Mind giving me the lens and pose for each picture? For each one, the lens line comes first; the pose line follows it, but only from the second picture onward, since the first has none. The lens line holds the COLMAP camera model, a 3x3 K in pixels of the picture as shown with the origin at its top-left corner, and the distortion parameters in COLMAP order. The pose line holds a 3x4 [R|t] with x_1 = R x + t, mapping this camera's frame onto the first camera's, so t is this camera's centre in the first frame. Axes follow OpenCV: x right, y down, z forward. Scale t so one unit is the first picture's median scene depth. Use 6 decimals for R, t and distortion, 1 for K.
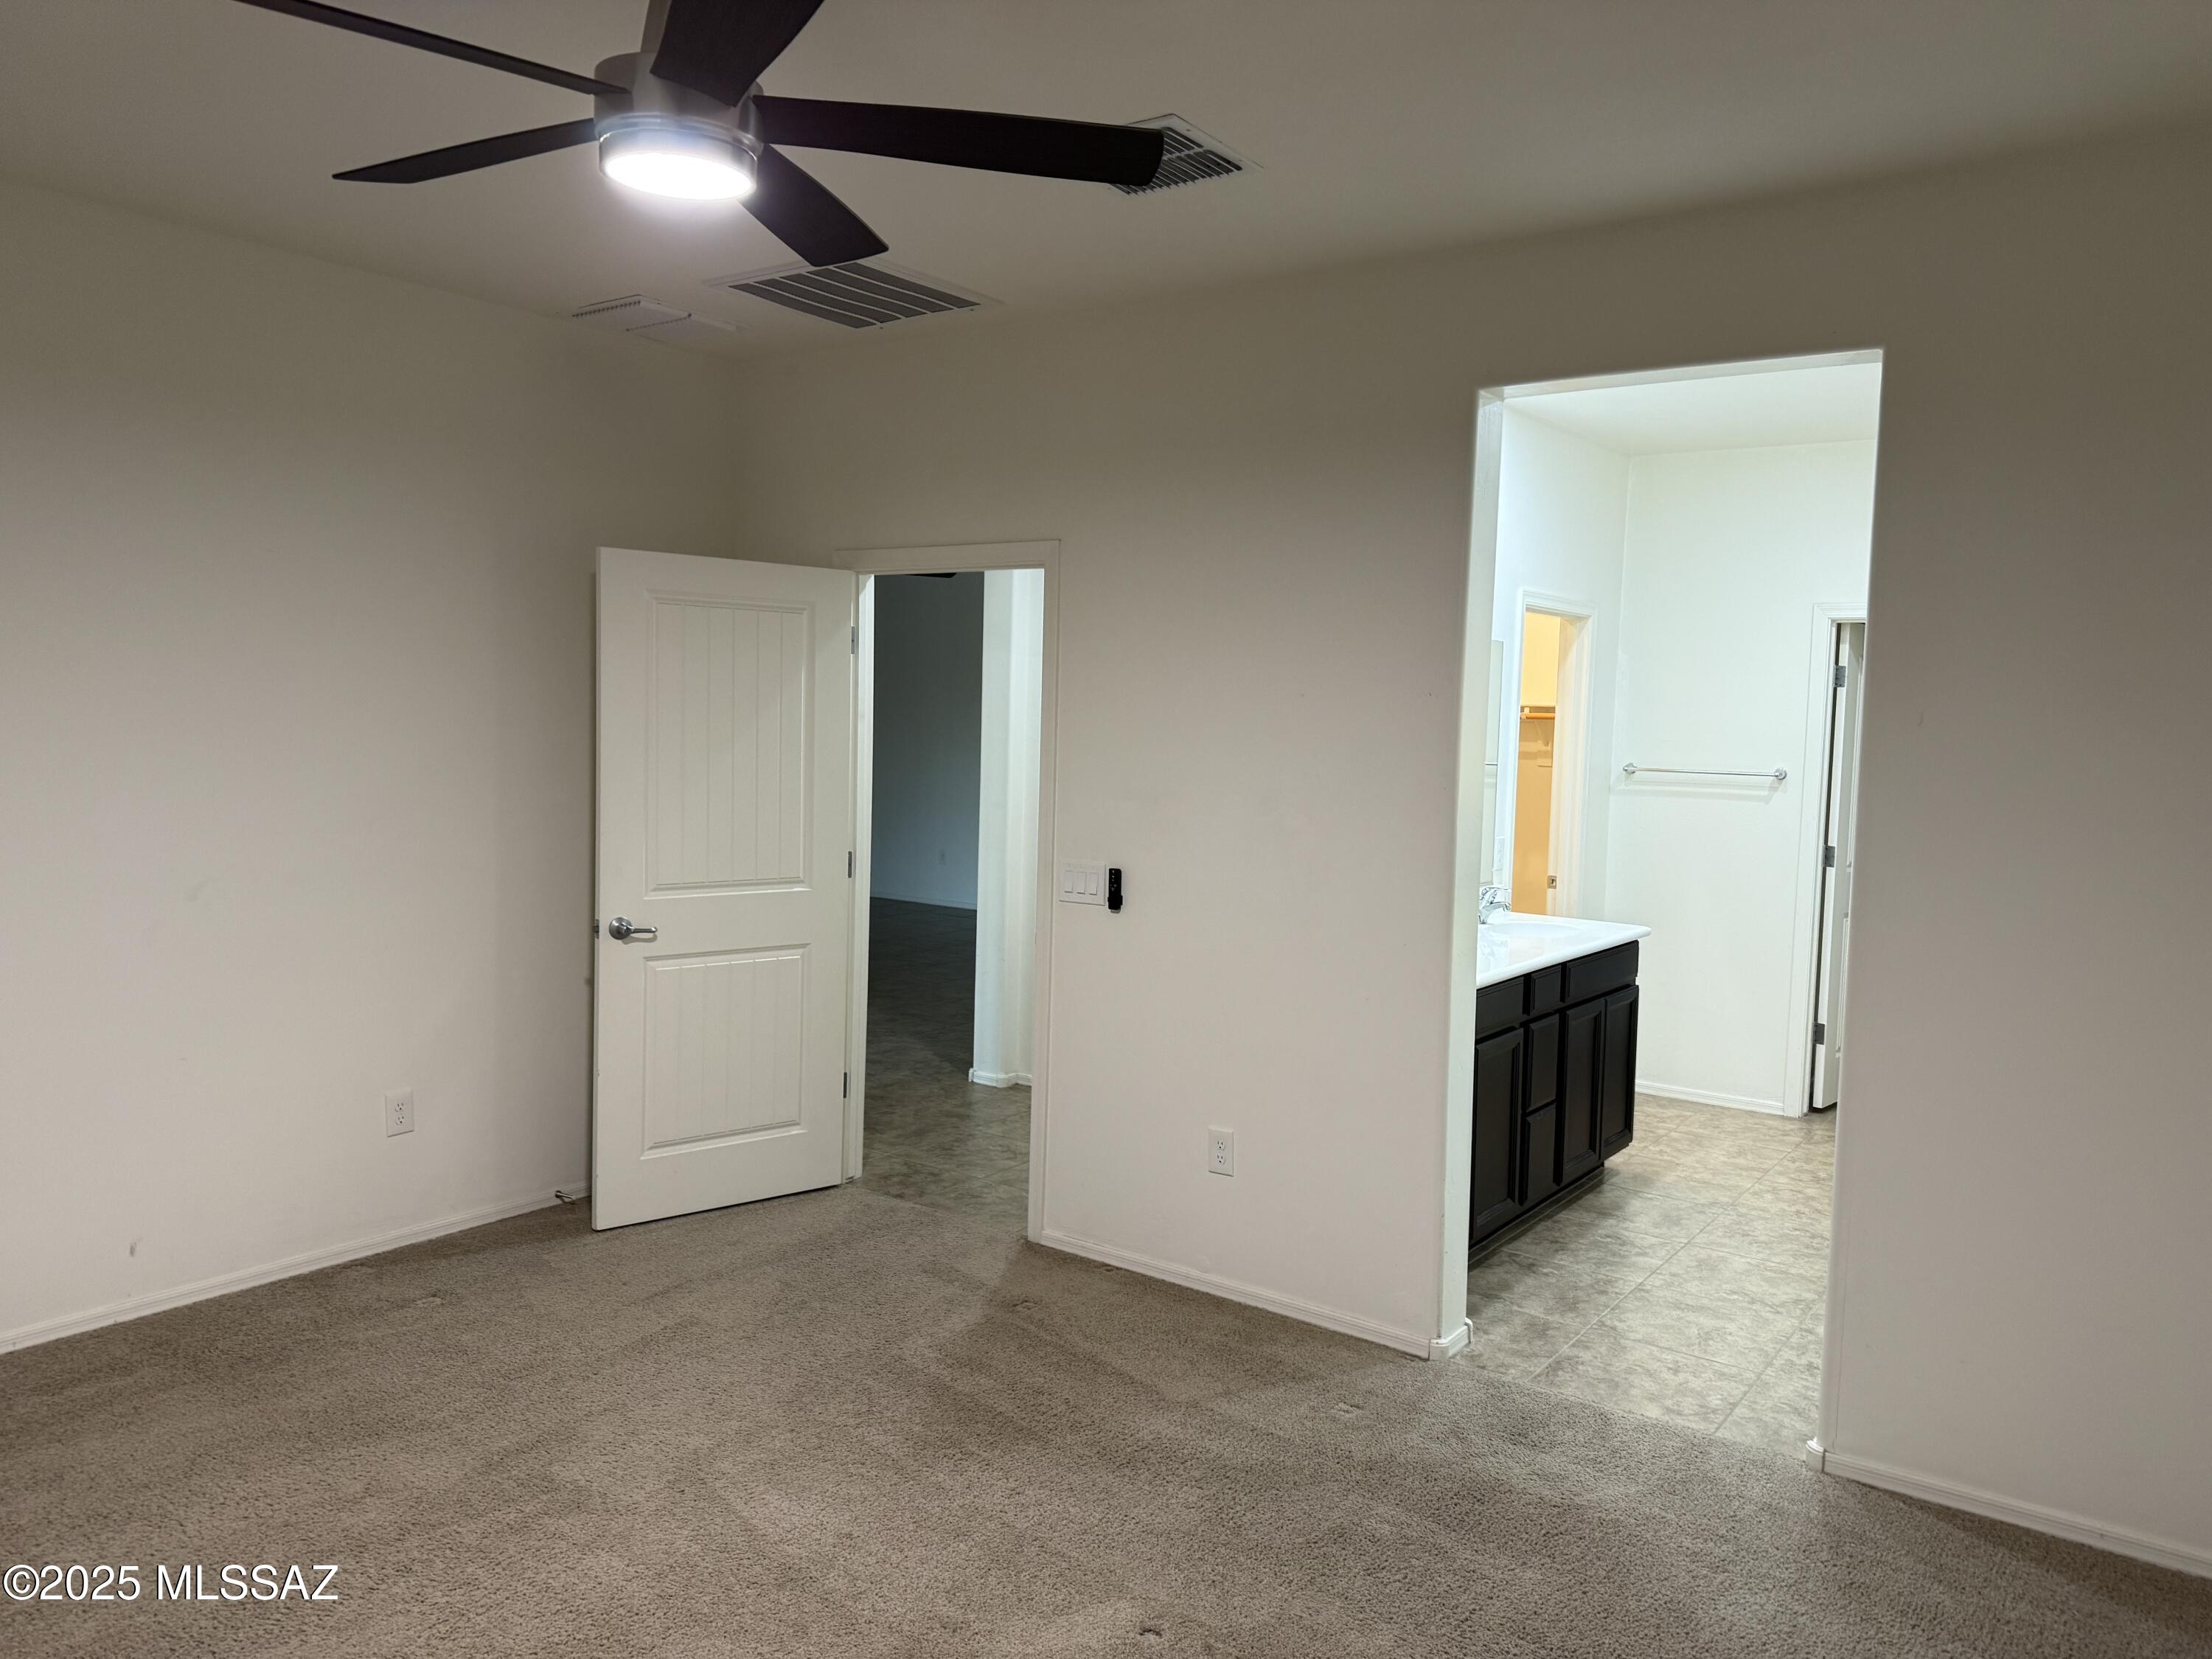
lens RADIAL K [[1572.8, 0, 1107.9], [0, 1572.8, 825.2], [0, 0, 1]] dist [0.000783, -0.005289]
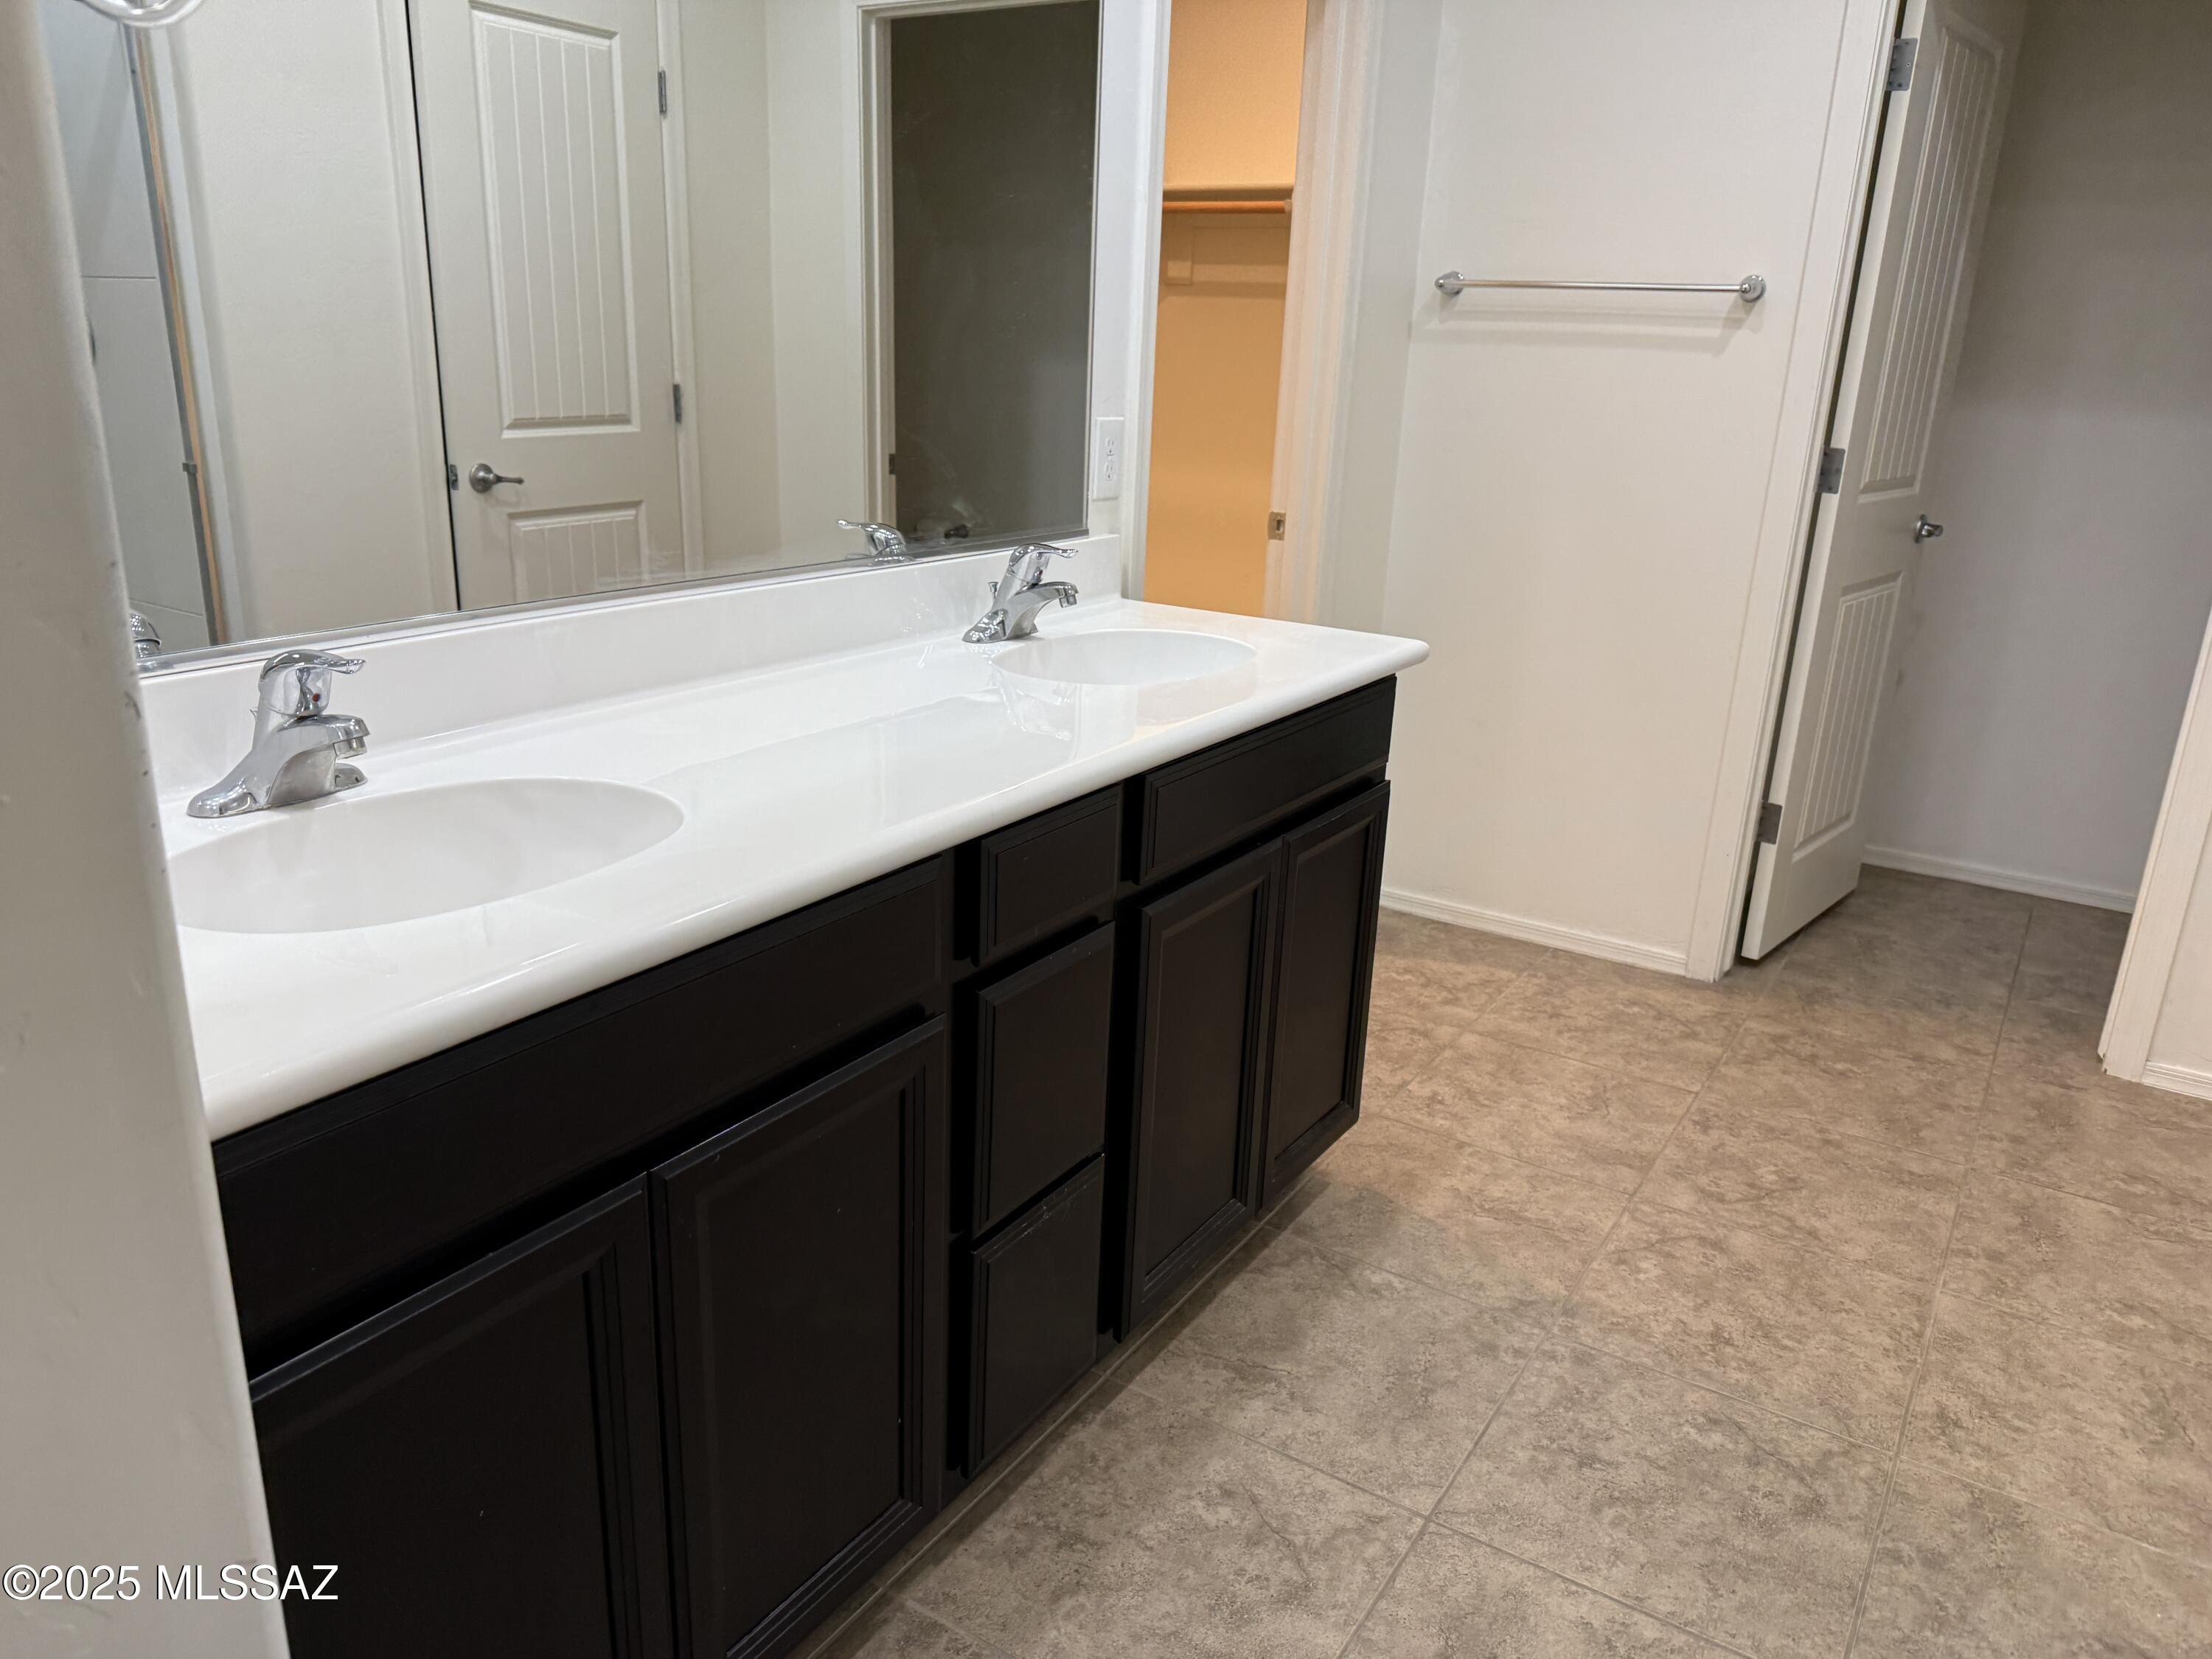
lens RADIAL K [[1572.8, 0, 1044.6], [0, 1572.8, 839.3], [0, 0, 1]] dist [0.000783, -0.005289]
pose [[0.999459, -0.008686, 0.031719, 0.229854], [0.000755, 0.970299, 0.241907, 0.014690], [-0.032878, -0.241752, 0.969781, 0.586565]]
